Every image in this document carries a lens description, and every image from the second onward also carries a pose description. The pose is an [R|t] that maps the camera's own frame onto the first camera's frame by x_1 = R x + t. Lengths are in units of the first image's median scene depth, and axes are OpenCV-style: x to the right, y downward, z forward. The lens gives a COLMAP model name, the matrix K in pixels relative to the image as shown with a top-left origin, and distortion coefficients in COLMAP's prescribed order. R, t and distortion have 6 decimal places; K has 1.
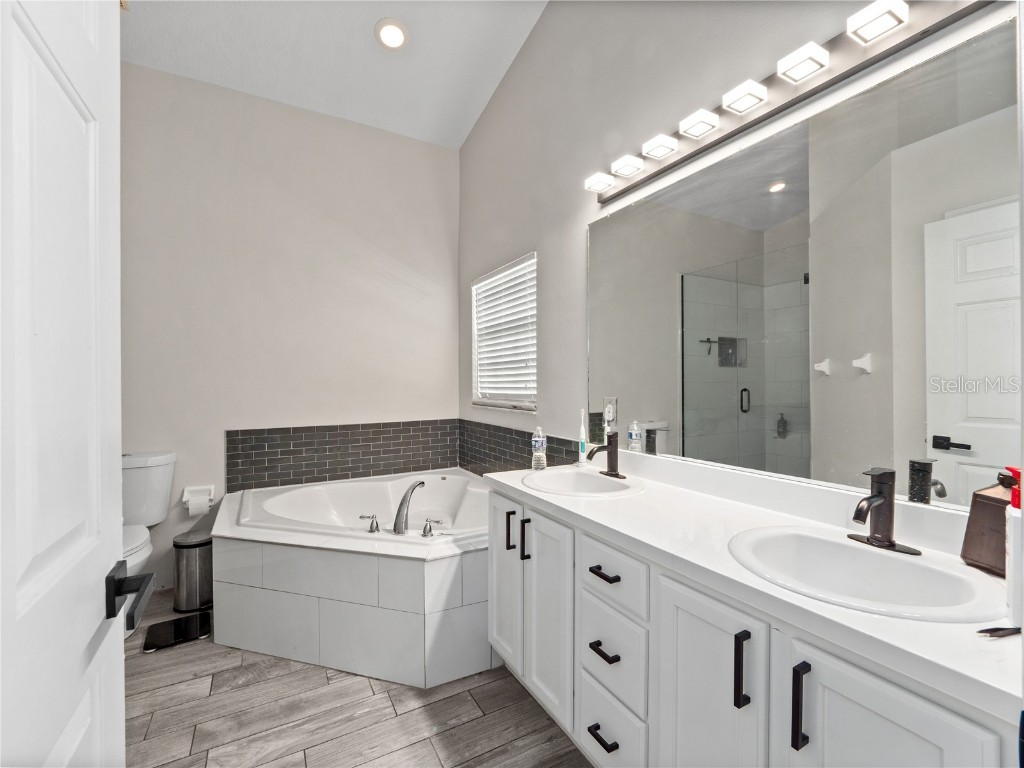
lens RADIAL K [[430.4, 0, 507.3], [0, 430.4, 379.4], [0, 0, 1]] dist [-0.022516, 0.000024]
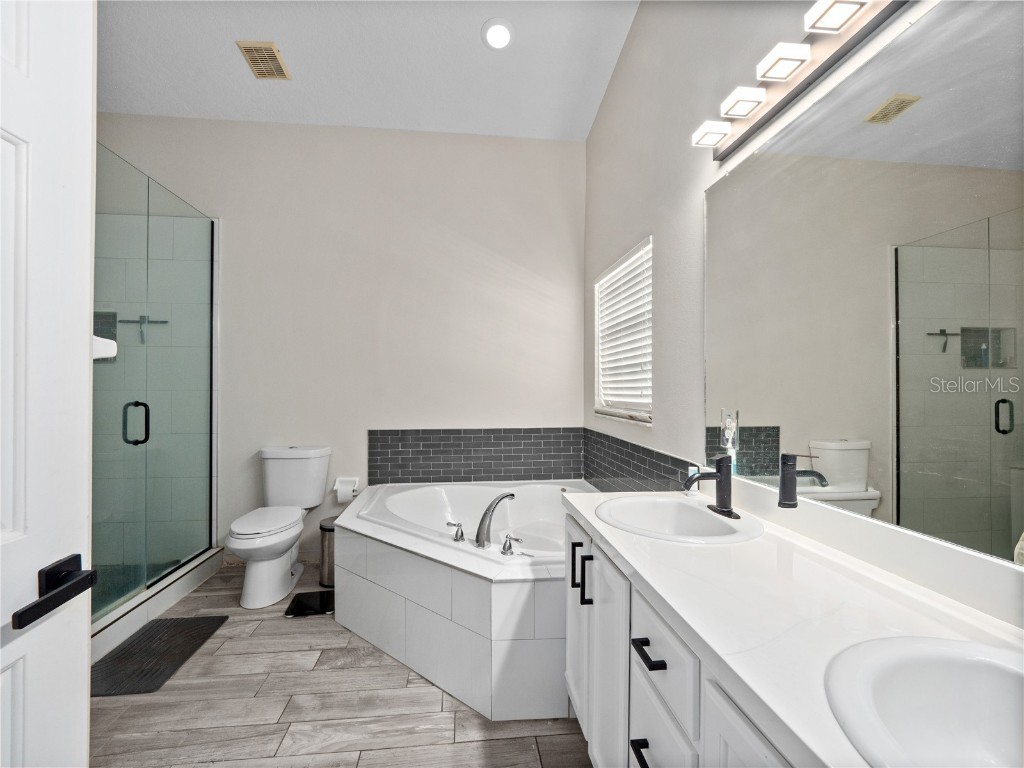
lens RADIAL K [[428.3, 0, 504.0], [0, 428.3, 383.5], [0, 0, 1]] dist [-0.017217, -0.000189]
pose [[0.922130, 0.000942, -0.386879, 0.151730], [-0.002235, 0.999993, -0.002894, -0.001199], [0.386873, 0.003533, 0.922126, 0.129423]]
